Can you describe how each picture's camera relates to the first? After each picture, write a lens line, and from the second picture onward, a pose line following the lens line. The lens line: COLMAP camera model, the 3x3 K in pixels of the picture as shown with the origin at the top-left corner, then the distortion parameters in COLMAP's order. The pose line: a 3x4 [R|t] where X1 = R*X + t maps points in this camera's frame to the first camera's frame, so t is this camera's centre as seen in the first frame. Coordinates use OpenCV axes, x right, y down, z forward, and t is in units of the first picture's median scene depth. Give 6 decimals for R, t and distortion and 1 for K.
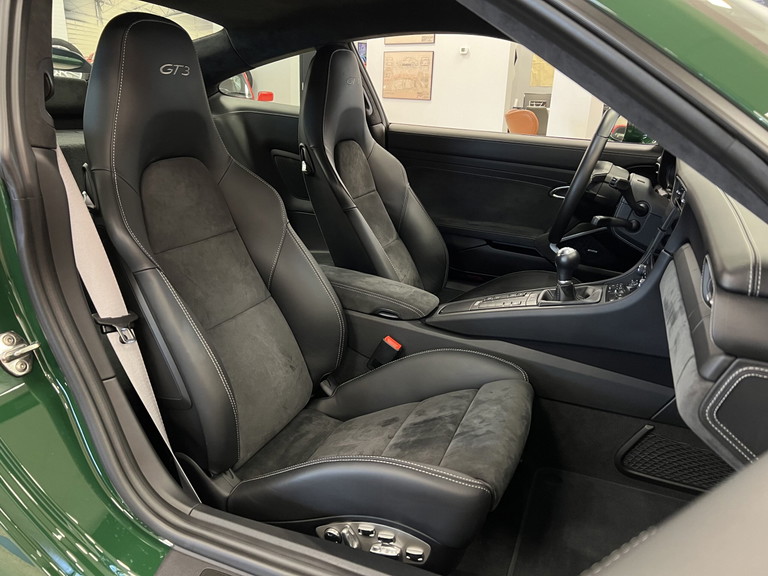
lens RADIAL K [[573.0, 0, 385.4], [0, 573.0, 298.5], [0, 0, 1]] dist [0.075431, -0.085312]
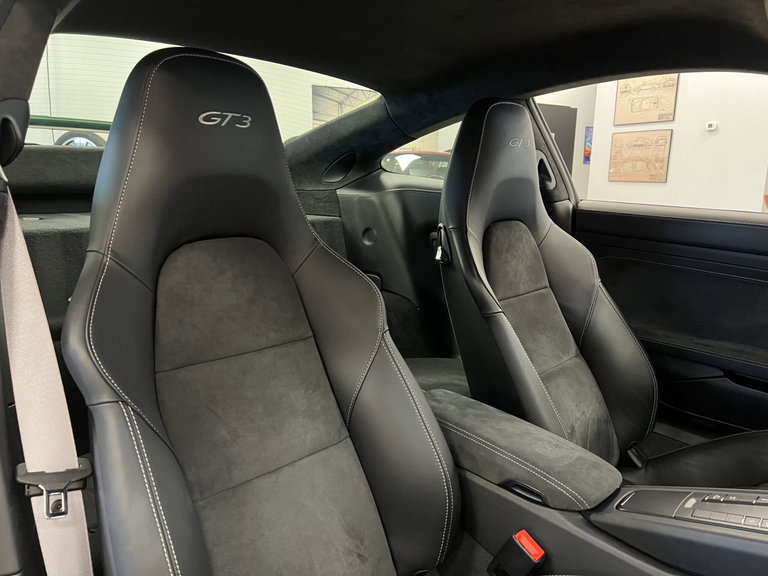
lens RADIAL K [[573.0, 0, 385.4], [0, 573.0, 298.5], [0, 0, 1]] dist [0.075431, -0.085312]
pose [[0.929523, 0.058861, -0.364036, 0.071060], [-0.110005, 0.986492, -0.121379, -0.077835], [0.351974, 0.152870, 0.923442, 0.315493]]
